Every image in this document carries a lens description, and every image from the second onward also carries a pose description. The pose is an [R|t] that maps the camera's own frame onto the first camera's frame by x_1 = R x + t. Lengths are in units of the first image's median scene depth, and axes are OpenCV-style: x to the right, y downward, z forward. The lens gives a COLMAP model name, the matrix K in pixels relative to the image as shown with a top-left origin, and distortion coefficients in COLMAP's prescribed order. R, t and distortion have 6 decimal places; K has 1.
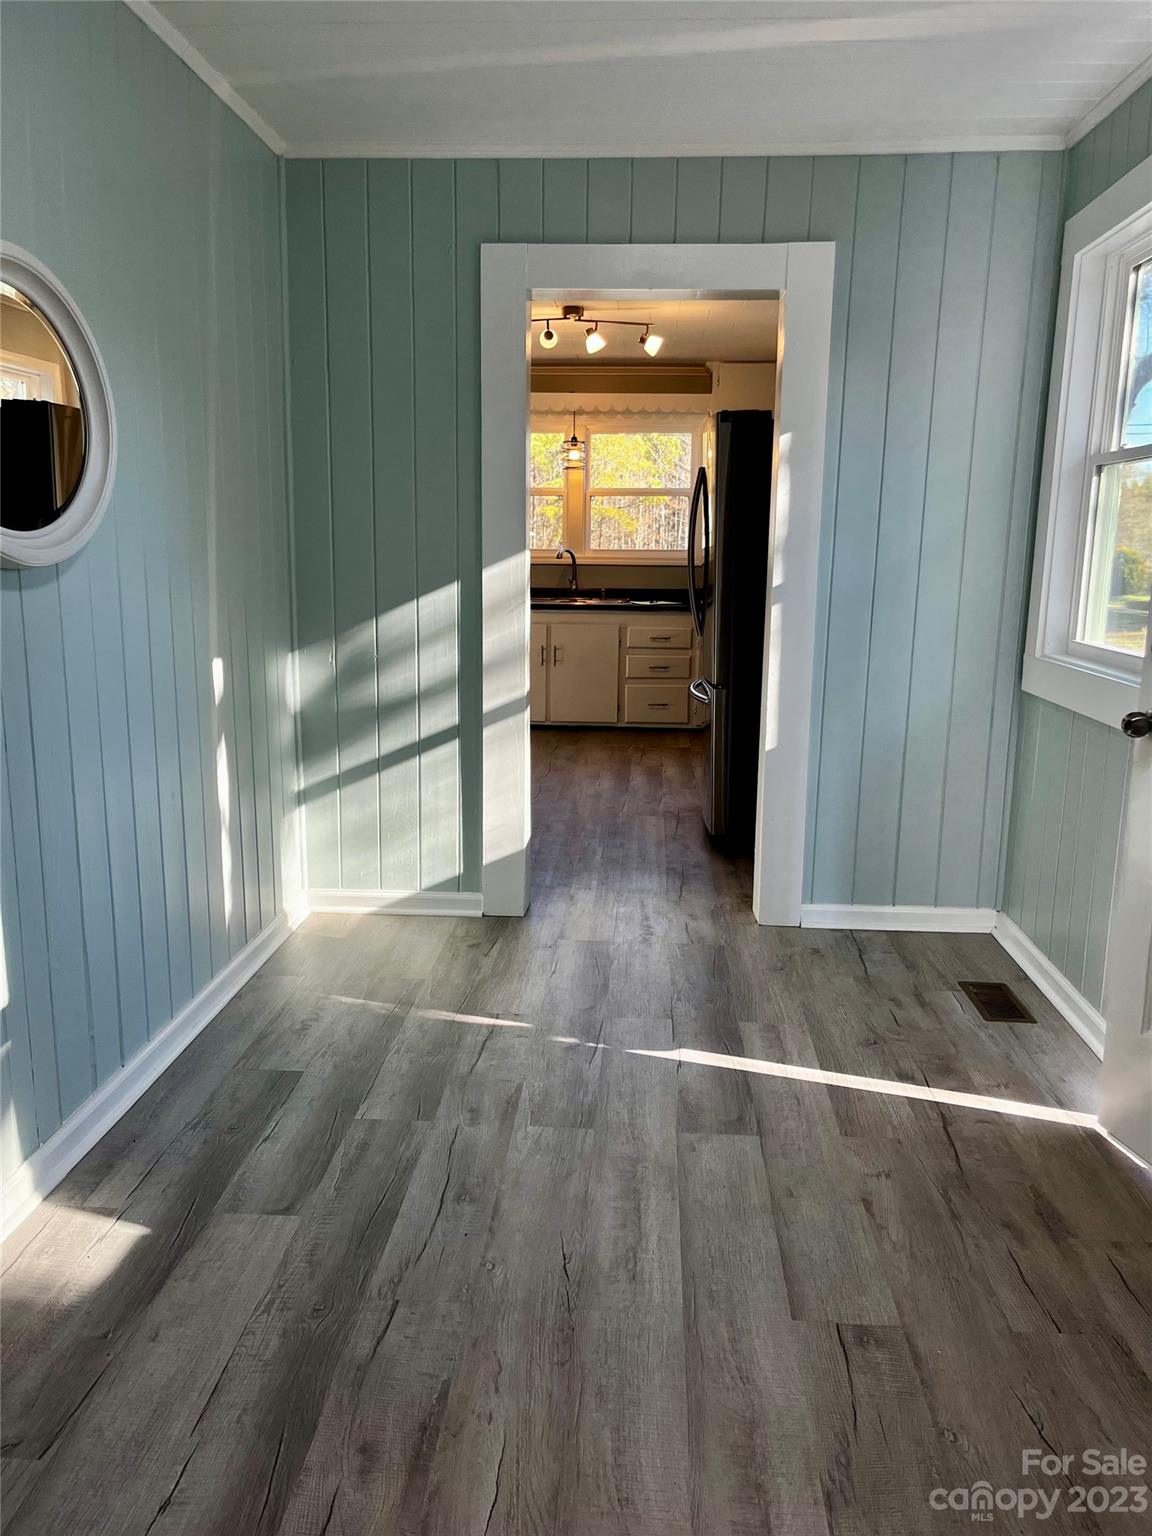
lens RADIAL K [[1160.9, 0, 566.6], [0, 1160.9, 767.9], [0, 0, 1]] dist [0.051077, -0.063351]
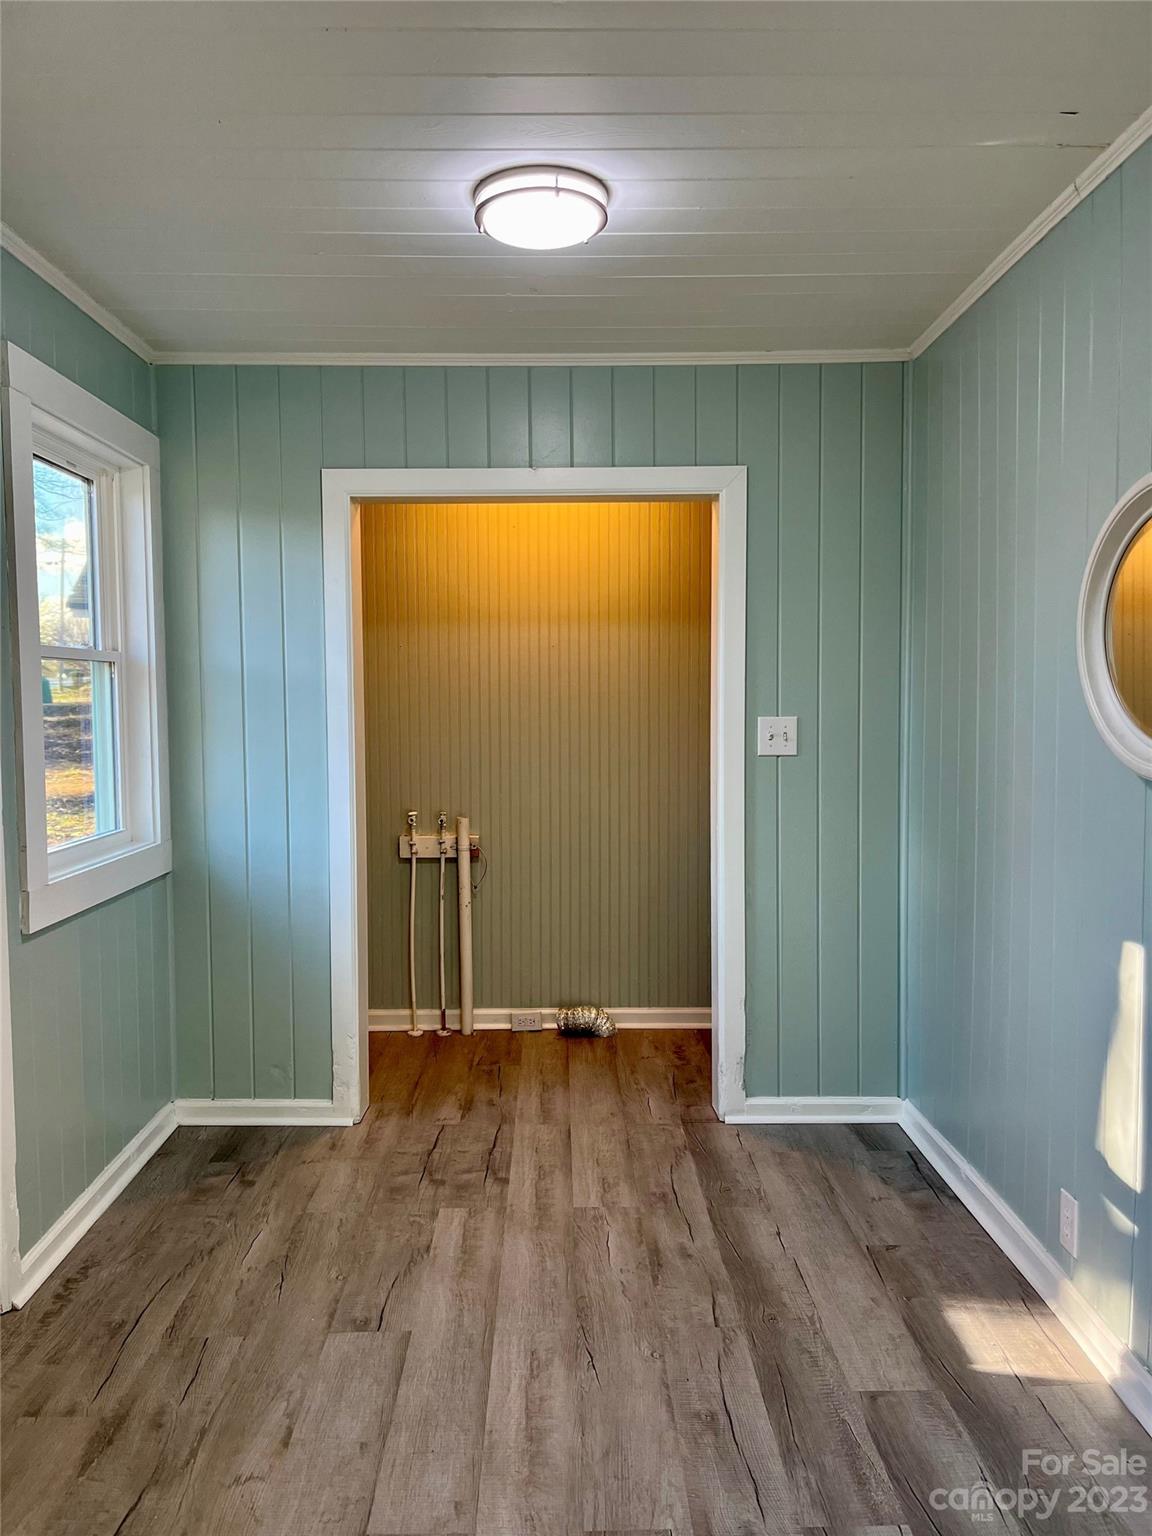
lens RADIAL K [[1160.9, 0, 572.9], [0, 1160.9, 764.9], [0, 0, 1]] dist [0.051077, -0.063351]
pose [[-0.996132, 0.002372, -0.087836, 0.116238], [-0.019313, 0.969281, 0.245198, -0.425181], [0.085719, 0.245946, -0.965486, 1.943221]]
